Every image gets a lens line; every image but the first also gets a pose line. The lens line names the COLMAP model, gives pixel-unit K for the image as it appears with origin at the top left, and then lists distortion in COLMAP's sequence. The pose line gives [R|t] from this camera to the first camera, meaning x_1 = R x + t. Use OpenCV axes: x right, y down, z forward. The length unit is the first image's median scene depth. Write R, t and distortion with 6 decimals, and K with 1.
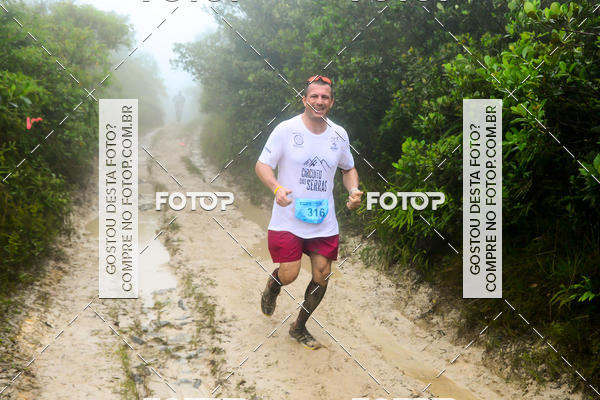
lens RADIAL K [[814.5, 0, 312.4], [0, 814.5, 209.4], [0, 0, 1]] dist [0.043028, 0.176900]
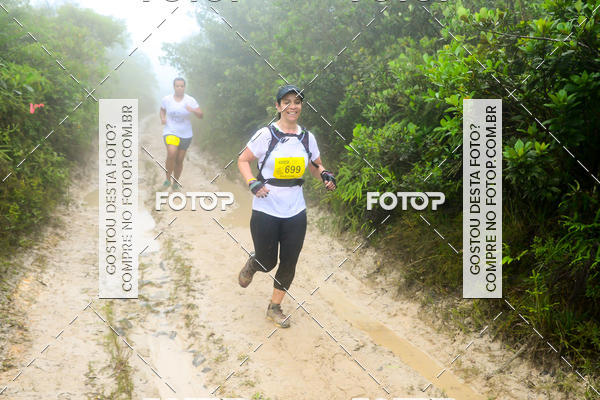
lens RADIAL K [[664.7, 0, 309.9], [0, 664.7, 209.2], [0, 0, 1]] dist [-0.019120, 0.173074]
pose [[0.999084, 0.005094, 0.042490, 0.009611], [-0.006718, 0.999248, 0.038183, -0.001705], [-0.042264, -0.038434, 0.998367, 0.051269]]
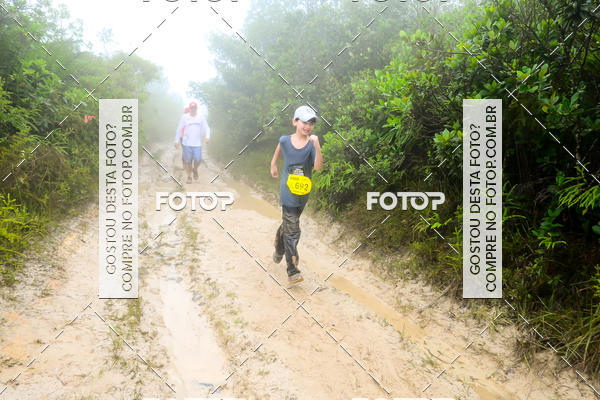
lens RADIAL K [[480.8, 0, 307.9], [0, 480.8, 212.9], [0, 0, 1]] dist [-0.104916, 0.125199]
pose [[0.998327, 0.013436, 0.056236, 0.036046], [-0.015403, 0.999280, 0.034676, 0.046800], [-0.055729, -0.035484, 0.997815, 0.100783]]
